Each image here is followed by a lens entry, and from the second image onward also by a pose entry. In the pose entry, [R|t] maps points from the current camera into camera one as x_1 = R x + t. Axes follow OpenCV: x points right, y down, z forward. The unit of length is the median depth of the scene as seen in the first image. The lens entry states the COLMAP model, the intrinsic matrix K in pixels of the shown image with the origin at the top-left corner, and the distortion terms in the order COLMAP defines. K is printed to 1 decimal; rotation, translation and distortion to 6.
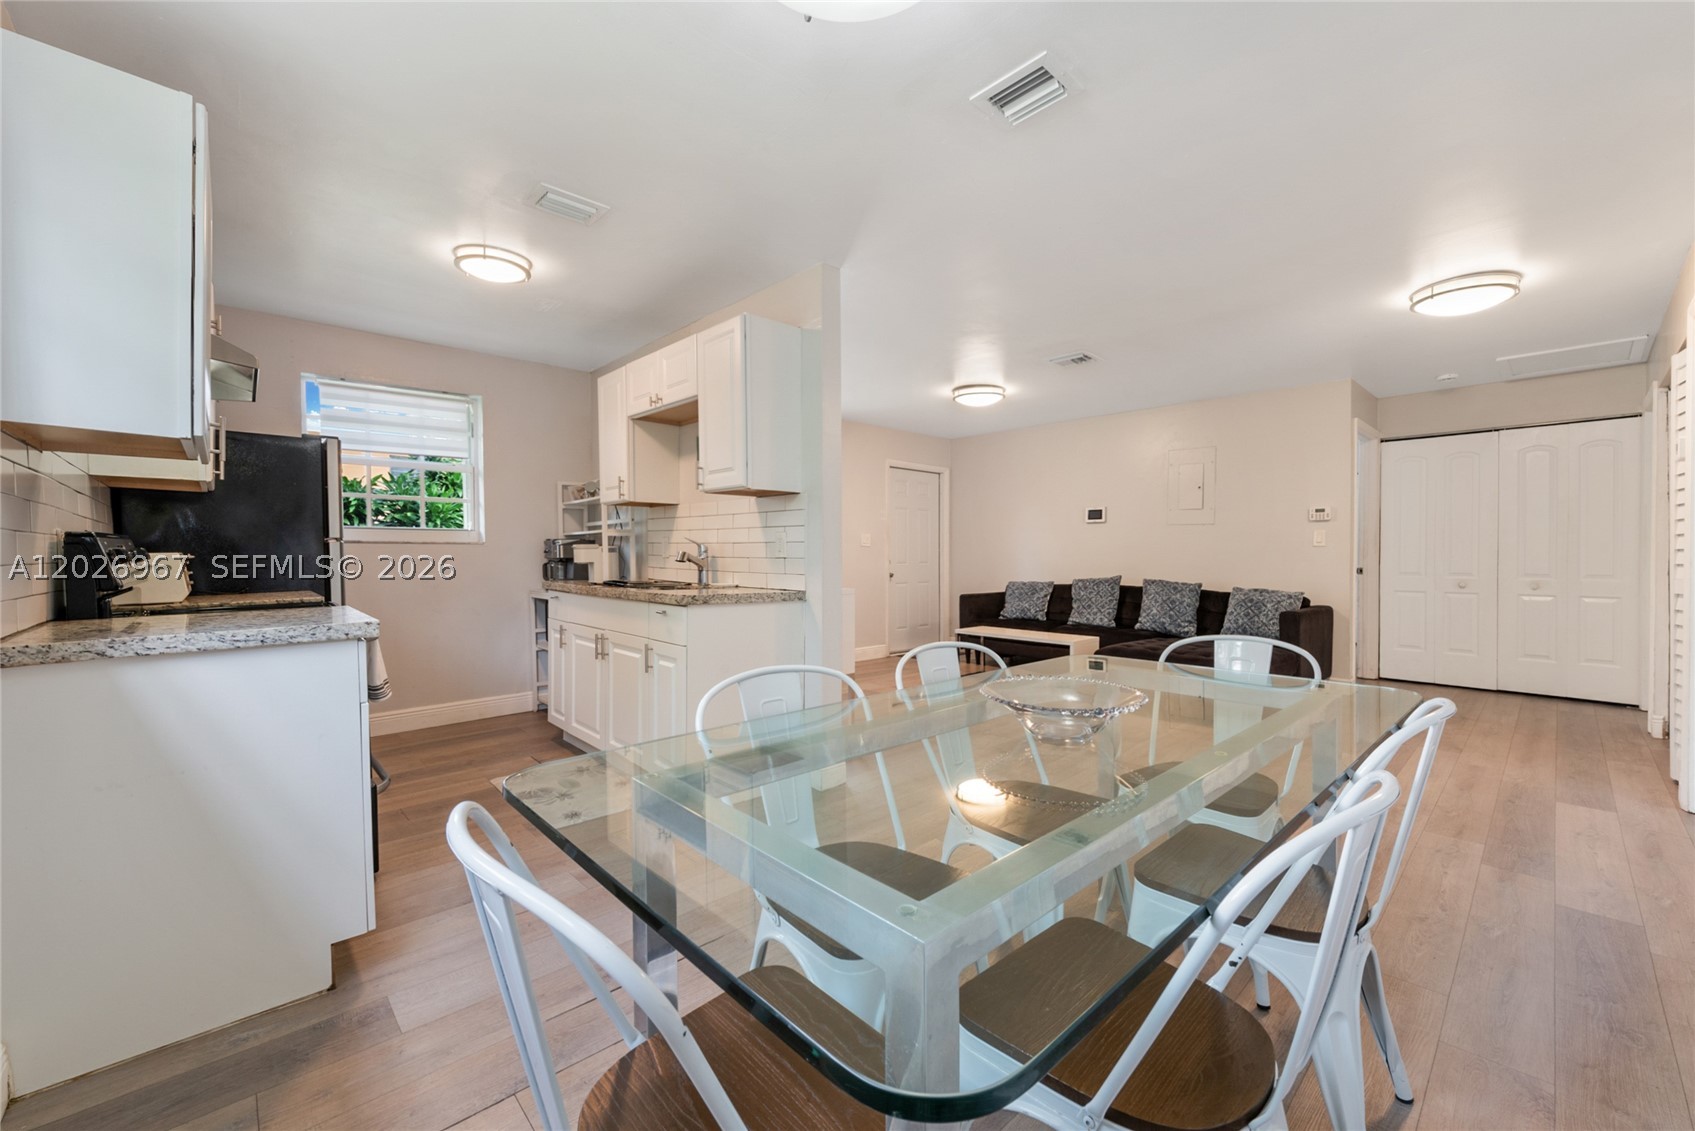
lens RADIAL K [[676.9, 0, 865.0], [0, 676.9, 568.9], [0, 0, 1]] dist [-0.004388, -0.000206]
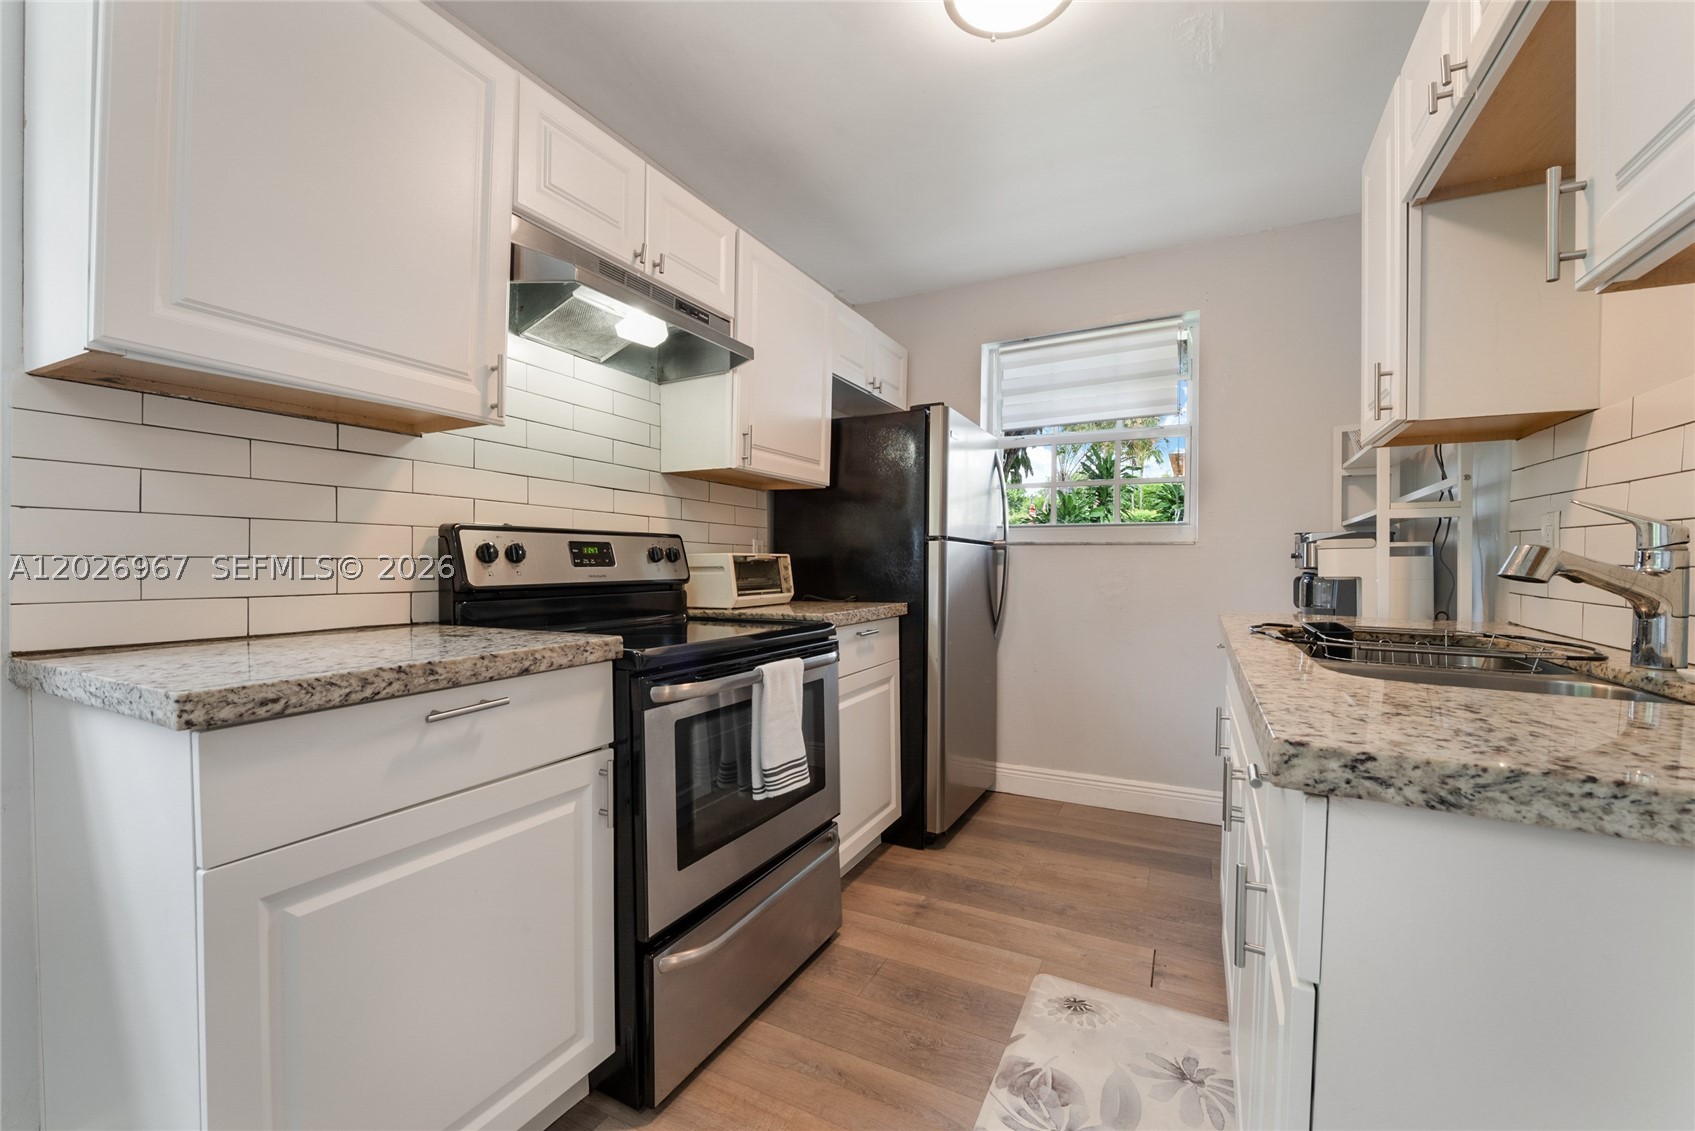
lens RADIAL K [[676.9, 0, 846.9], [0, 676.9, 562.6], [0, 0, 1]] dist [-0.004388, -0.000206]
pose [[0.320223, 0.008013, -0.947308, -0.087096], [-0.033531, 0.999434, -0.002880, -0.007687], [0.946749, 0.032687, 0.320310, 0.602609]]
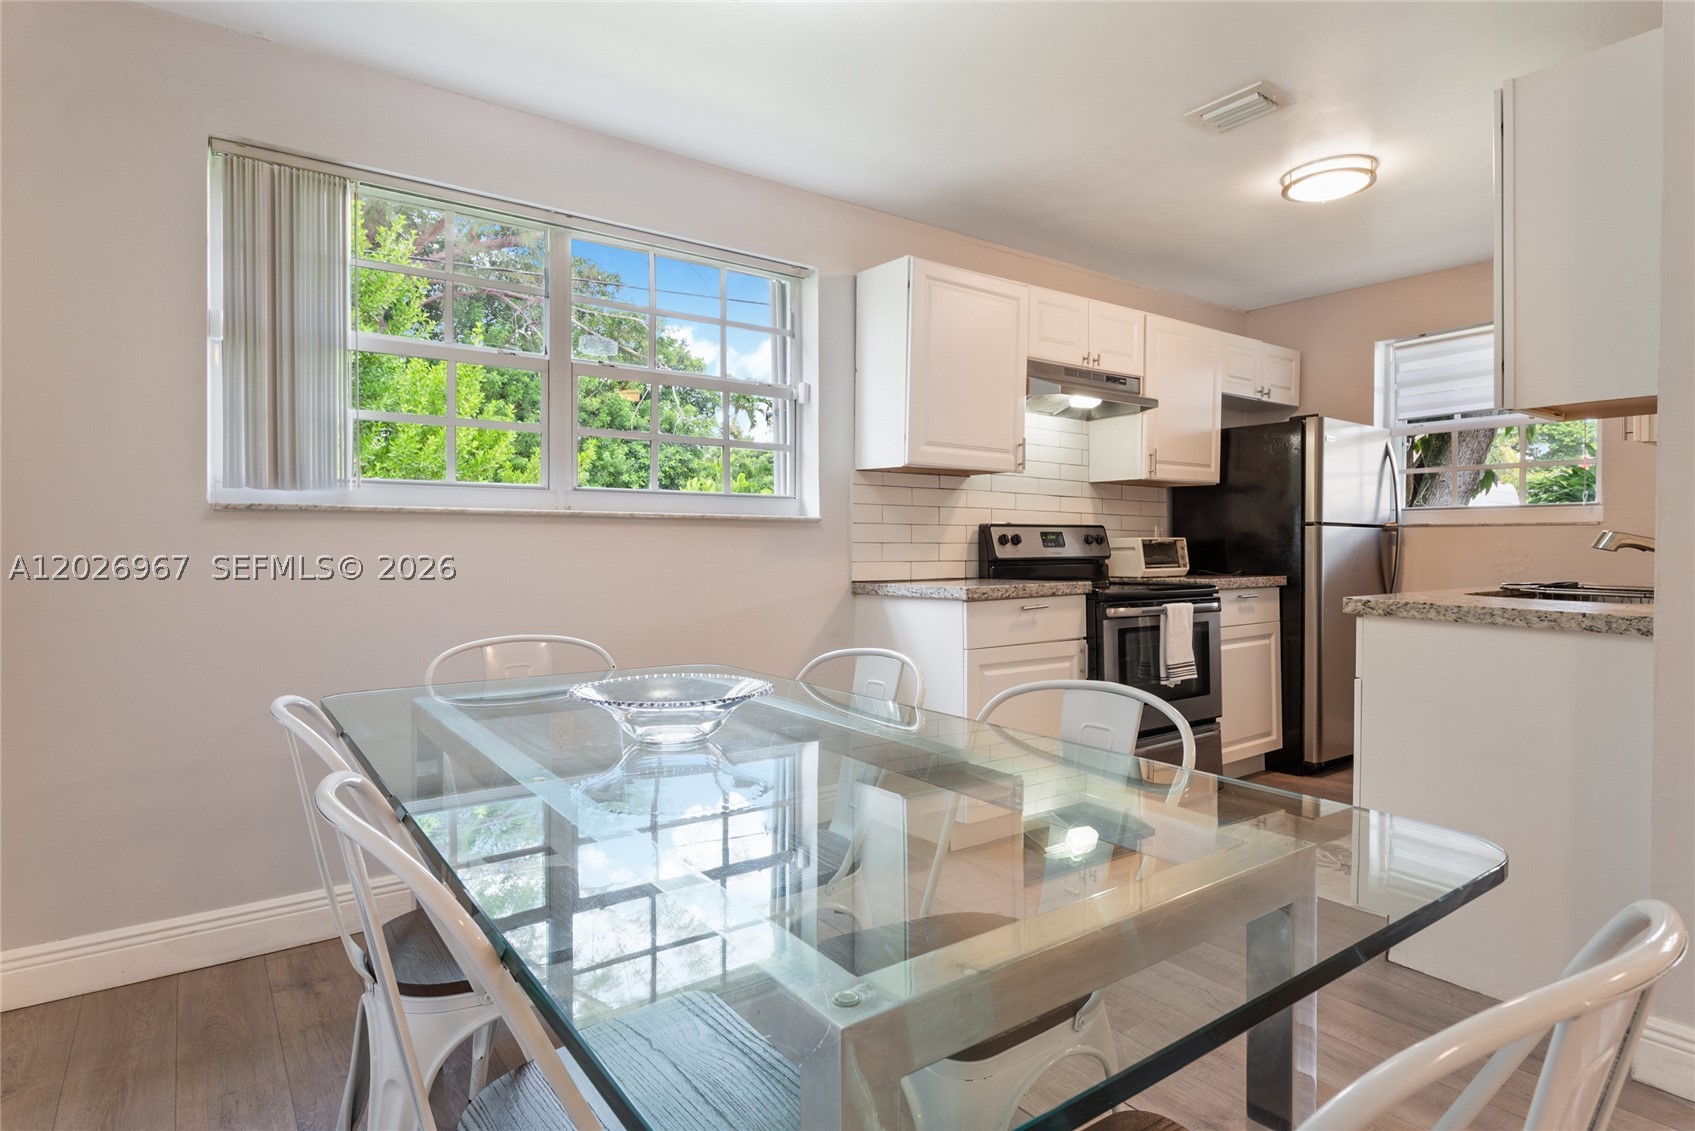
lens RADIAL K [[889.8, 0, 840.5], [0, 889.8, 551.8], [0, 0, 1]] dist [0.003163, -0.000286]
pose [[-0.134995, 0.013135, -0.990759, 0.484904], [-0.026171, 0.999516, 0.016817, -0.005599], [0.990501, 0.028199, -0.134586, 0.471478]]
